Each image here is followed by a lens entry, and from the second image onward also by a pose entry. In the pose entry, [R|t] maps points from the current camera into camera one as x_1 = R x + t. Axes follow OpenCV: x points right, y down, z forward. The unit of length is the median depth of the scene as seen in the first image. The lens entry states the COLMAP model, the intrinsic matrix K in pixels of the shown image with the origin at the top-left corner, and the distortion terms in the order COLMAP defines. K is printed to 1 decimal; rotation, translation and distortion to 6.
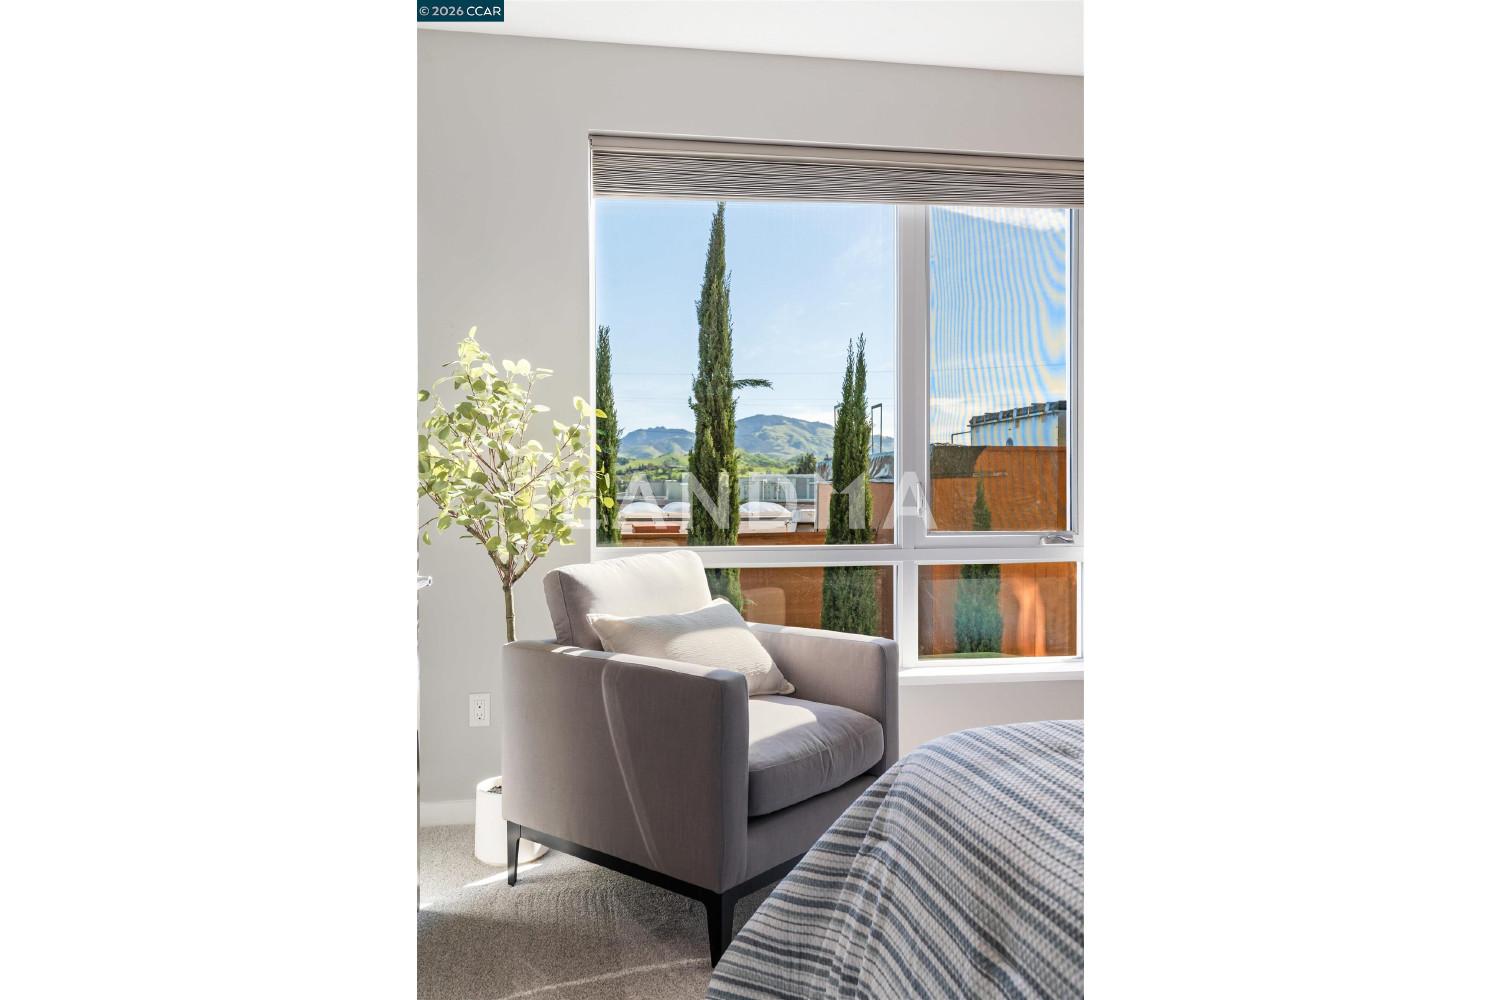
lens RADIAL K [[992.6, 0, 750.9], [0, 992.6, 503.1], [0, 0, 1]] dist [0.000485, 0.000015]
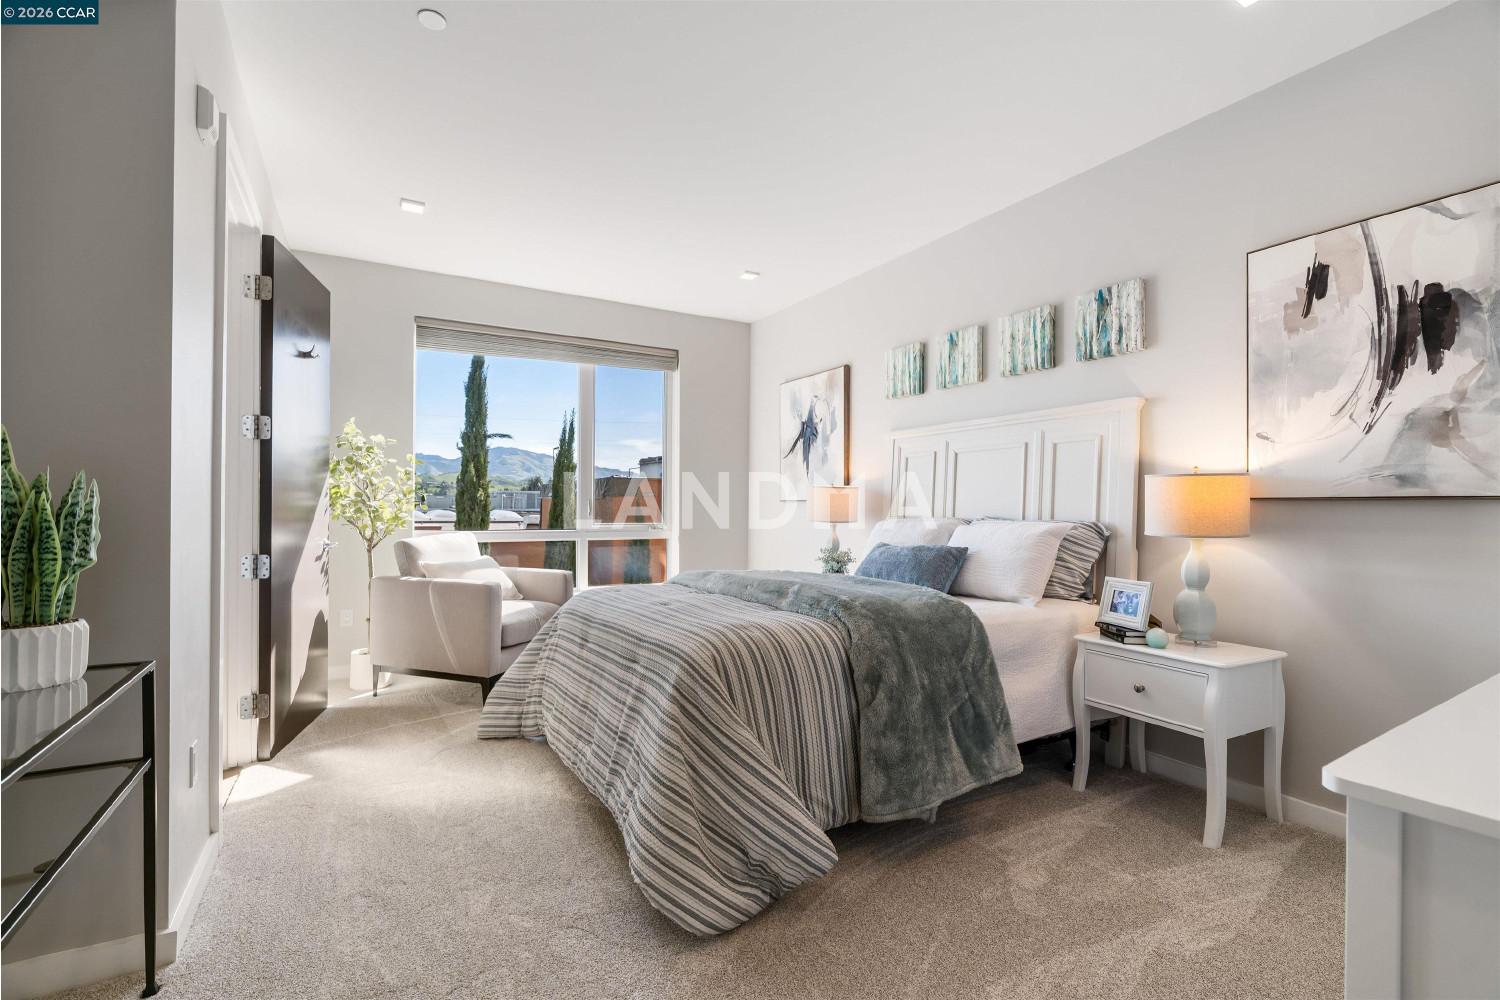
lens RADIAL K [[684.9, 0, 755.5], [0, 684.9, 505.8], [0, 0, 1]] dist [-0.004973, 0.003071]
pose [[0.934758, 0.009155, 0.355167, -0.013706], [-0.005626, 0.999924, -0.010968, 0.006914], [-0.355241, 0.008254, 0.934738, -0.513079]]
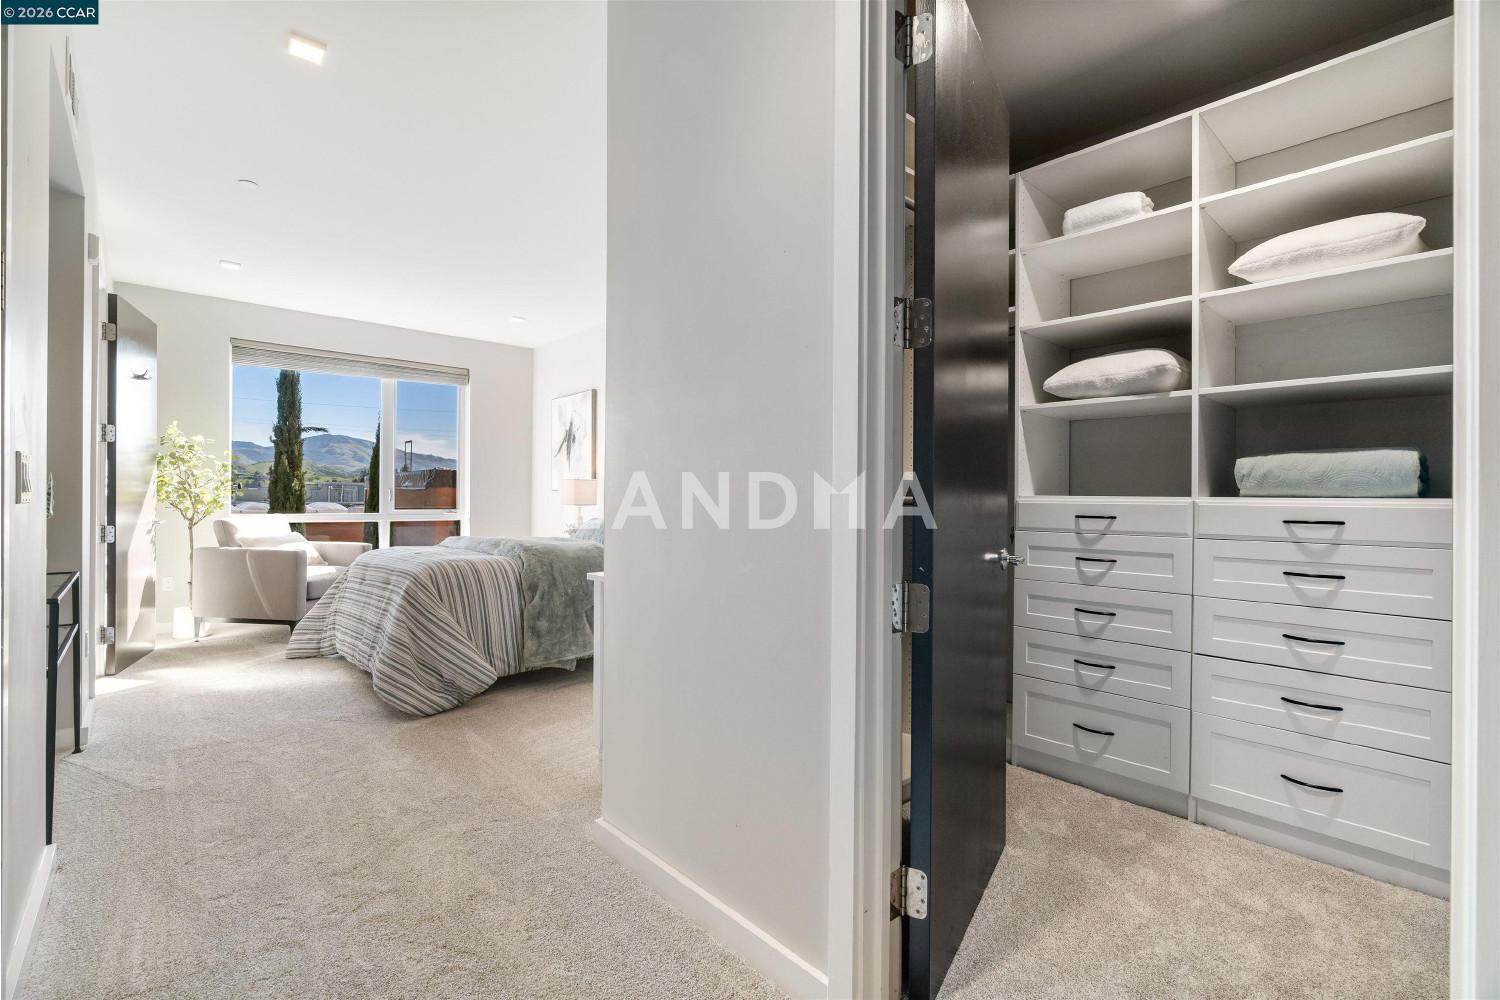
lens RADIAL K [[684.9, 0, 755.4], [0, 684.9, 501.4], [0, 0, 1]] dist [-0.004973, 0.003071]
pose [[0.842795, 0.007825, 0.538178, 0.020272], [-0.004247, 0.999960, -0.007888, 0.026010], [-0.538218, 0.004362, 0.842794, -1.133433]]
